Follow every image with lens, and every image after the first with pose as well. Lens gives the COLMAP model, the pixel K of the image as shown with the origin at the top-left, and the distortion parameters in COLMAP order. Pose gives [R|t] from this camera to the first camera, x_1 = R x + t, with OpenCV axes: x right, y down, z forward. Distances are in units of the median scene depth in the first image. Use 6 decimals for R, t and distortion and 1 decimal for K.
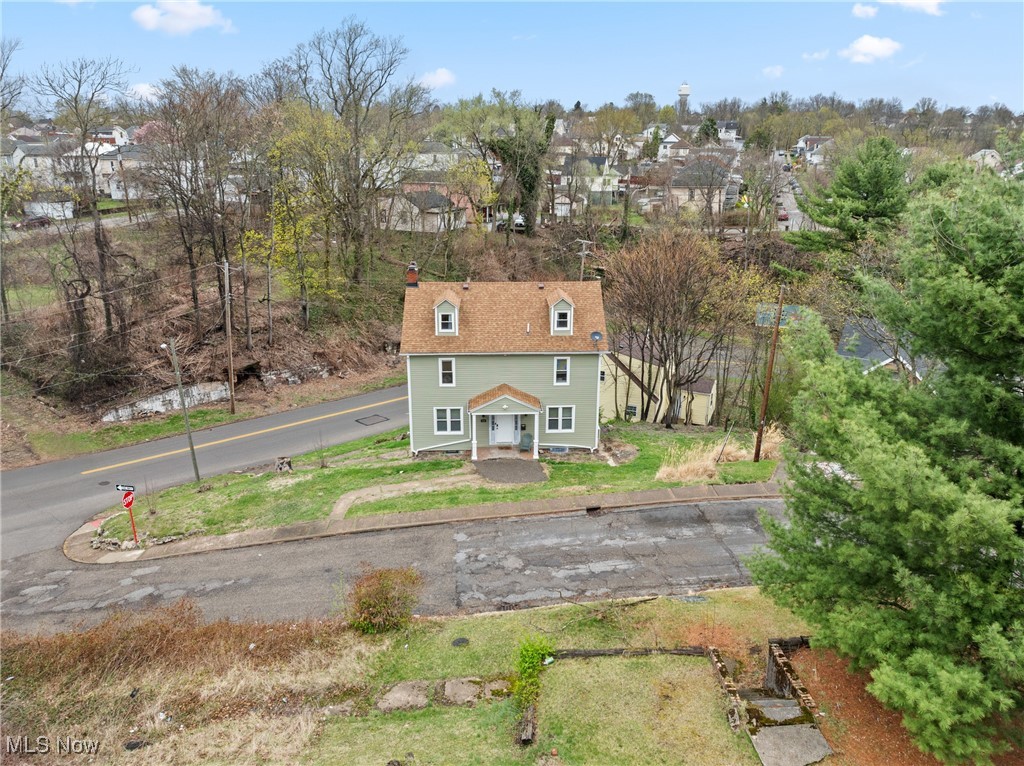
lens RADIAL K [[737.3, 0, 512.0], [0, 737.3, 383.0], [0, 0, 1]] dist [-0.038149, 0.001776]
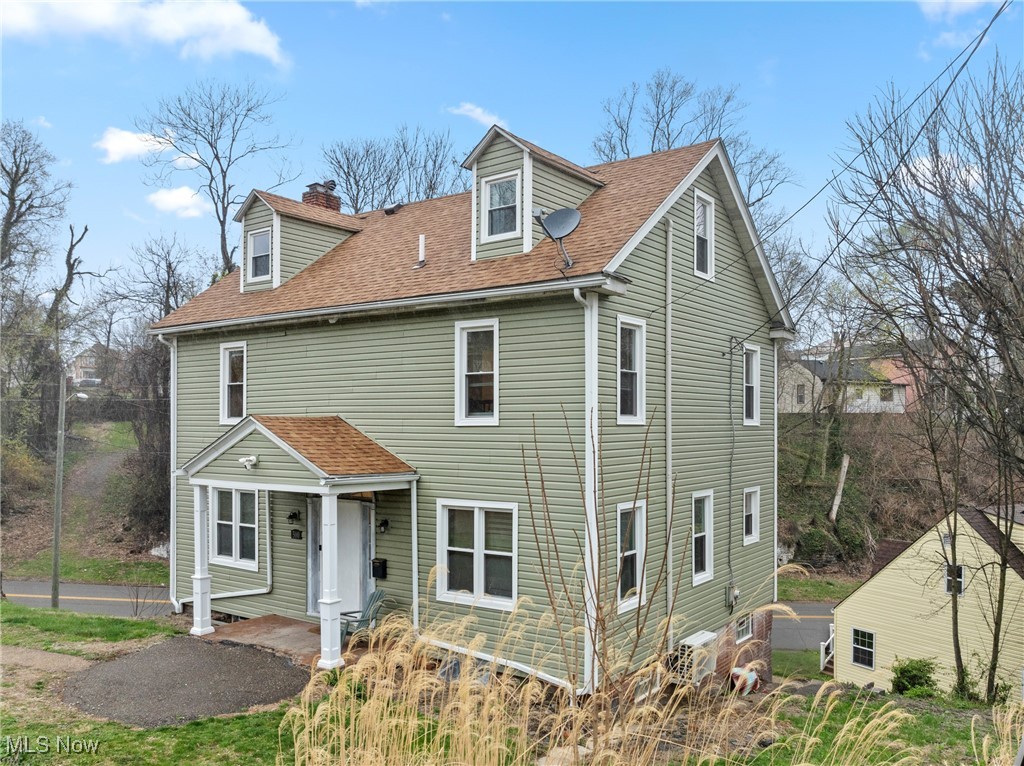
lens RADIAL K [[803.5, 0, 584.4], [0, 803.5, 429.1], [0, 0, 1]] dist [-0.054612, 0.003544]
pose [[0.822897, 0.000591, -0.568190, 0.277491], [-0.175787, 0.951202, -0.253600, 0.075512], [0.540314, 0.308567, 0.782846, 0.787203]]
